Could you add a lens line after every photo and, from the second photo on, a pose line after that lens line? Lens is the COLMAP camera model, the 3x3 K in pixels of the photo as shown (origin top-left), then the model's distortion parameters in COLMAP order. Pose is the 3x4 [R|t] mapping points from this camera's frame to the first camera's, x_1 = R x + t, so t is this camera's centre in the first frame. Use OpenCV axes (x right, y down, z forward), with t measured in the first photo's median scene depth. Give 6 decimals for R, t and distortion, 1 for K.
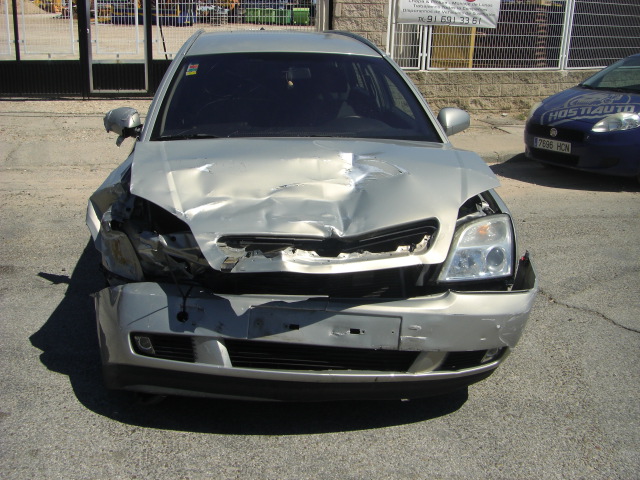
lens RADIAL K [[740.9, 0, 323.4], [0, 740.9, 236.2], [0, 0, 1]] dist [-0.140931, 0.000000]
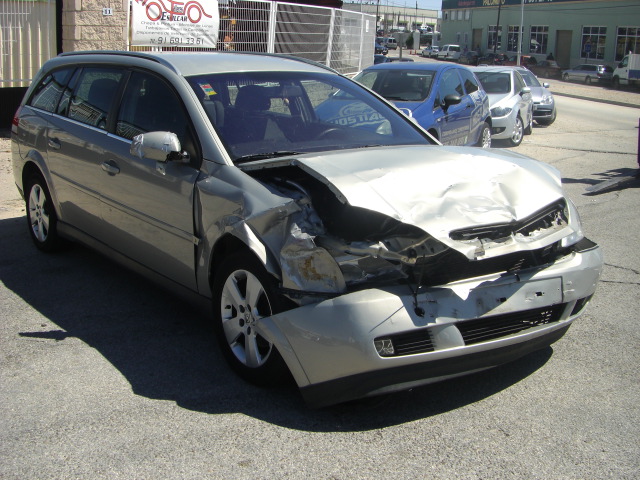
lens RADIAL K [[740.9, 0, 333.9], [0, 740.9, 219.5], [0, 0, 1]] dist [-0.140931, 0.000000]
pose [[0.833049, -0.121690, 0.539649, -0.827646], [0.147612, 0.989033, -0.004842, -0.036965], [-0.533142, 0.083692, 0.841876, 0.131057]]
